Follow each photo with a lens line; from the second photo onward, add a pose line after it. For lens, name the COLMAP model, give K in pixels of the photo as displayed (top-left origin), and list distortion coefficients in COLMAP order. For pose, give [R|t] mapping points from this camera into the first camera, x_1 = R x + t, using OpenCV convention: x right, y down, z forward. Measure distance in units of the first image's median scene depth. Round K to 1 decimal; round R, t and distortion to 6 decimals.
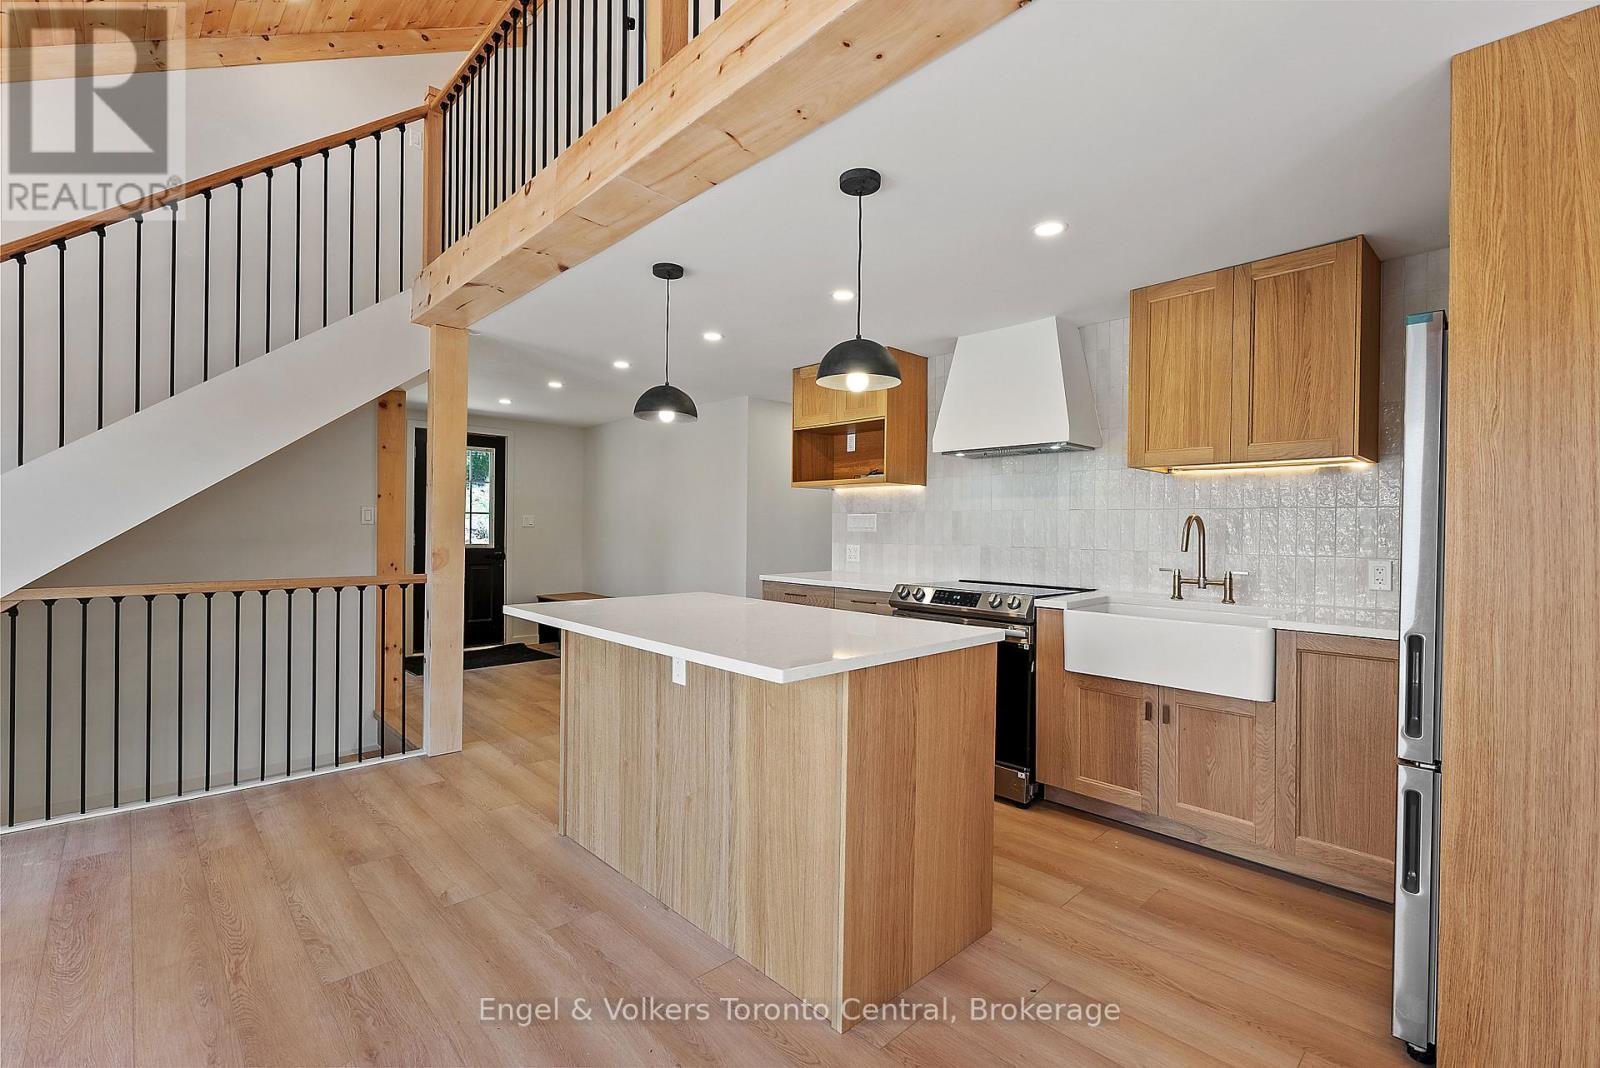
lens RADIAL K [[724.1, 0, 798.0], [0, 724.1, 544.8], [0, 0, 1]] dist [0.005159, 0.000248]
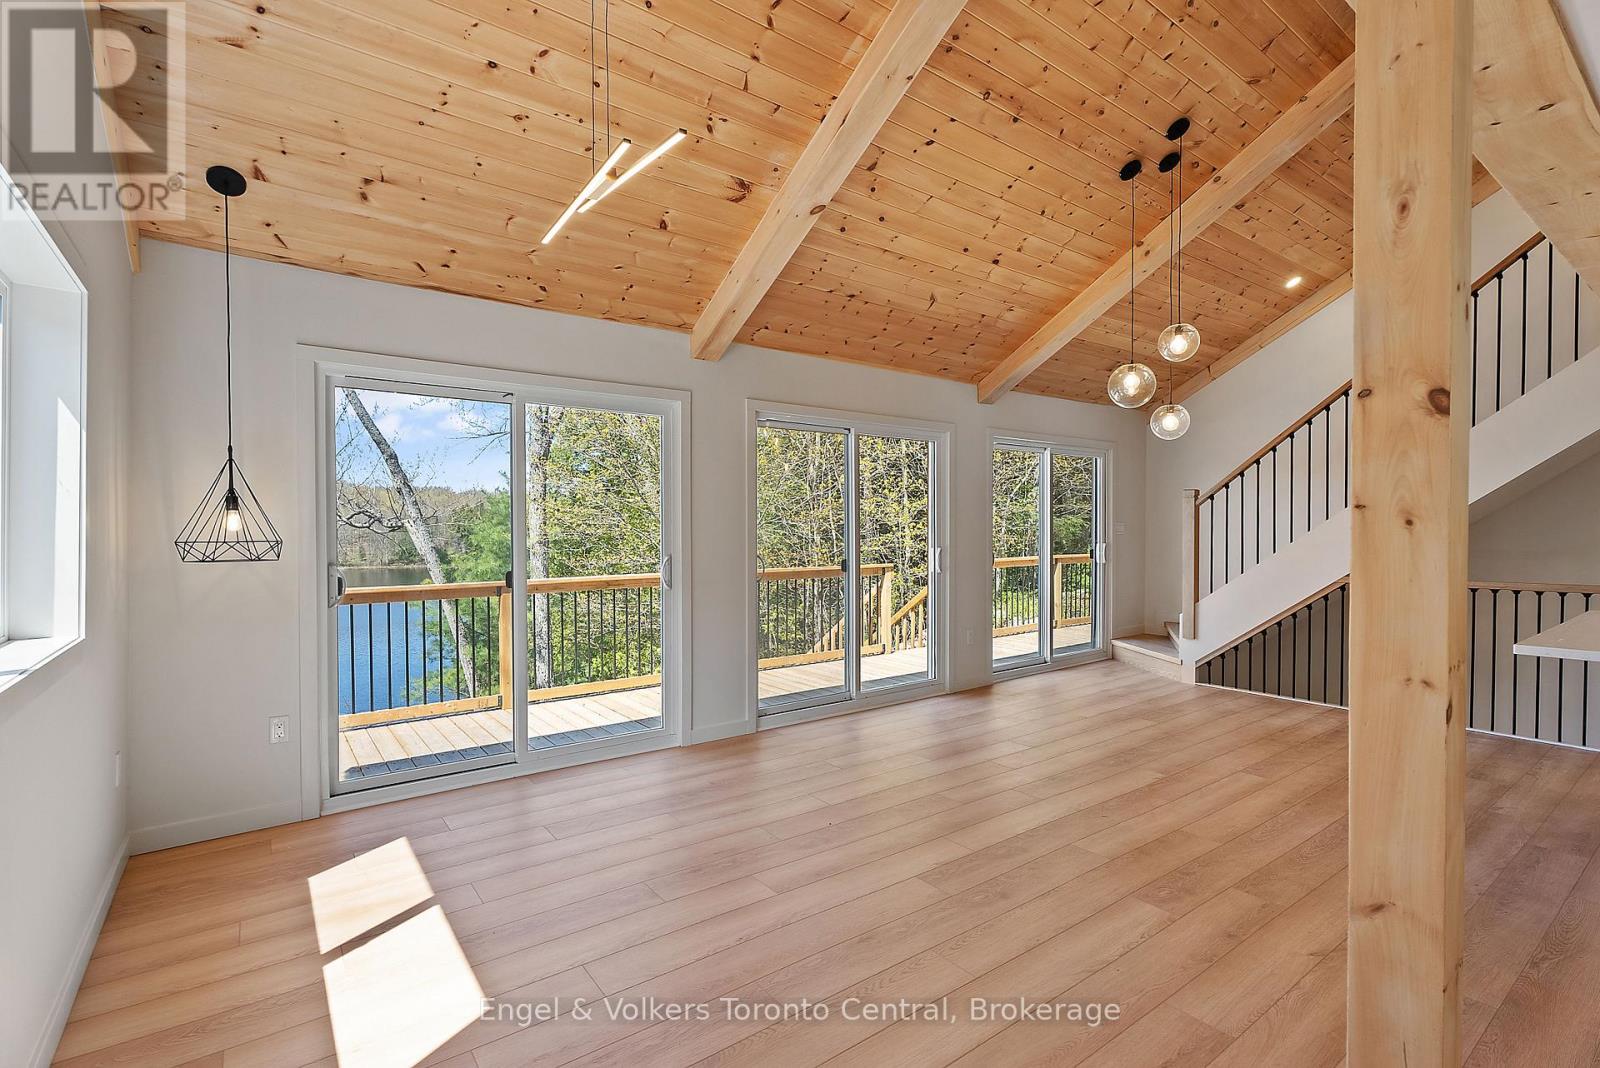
lens RADIAL K [[724.1, 0, 796.9], [0, 724.1, 536.1], [0, 0, 1]] dist [0.005159, 0.000248]
pose [[-0.090191, 0.009461, -0.995880, 0.649103], [-0.007063, 0.999924, 0.010139, -0.037550], [0.995899, 0.007948, -0.090117, -0.157956]]
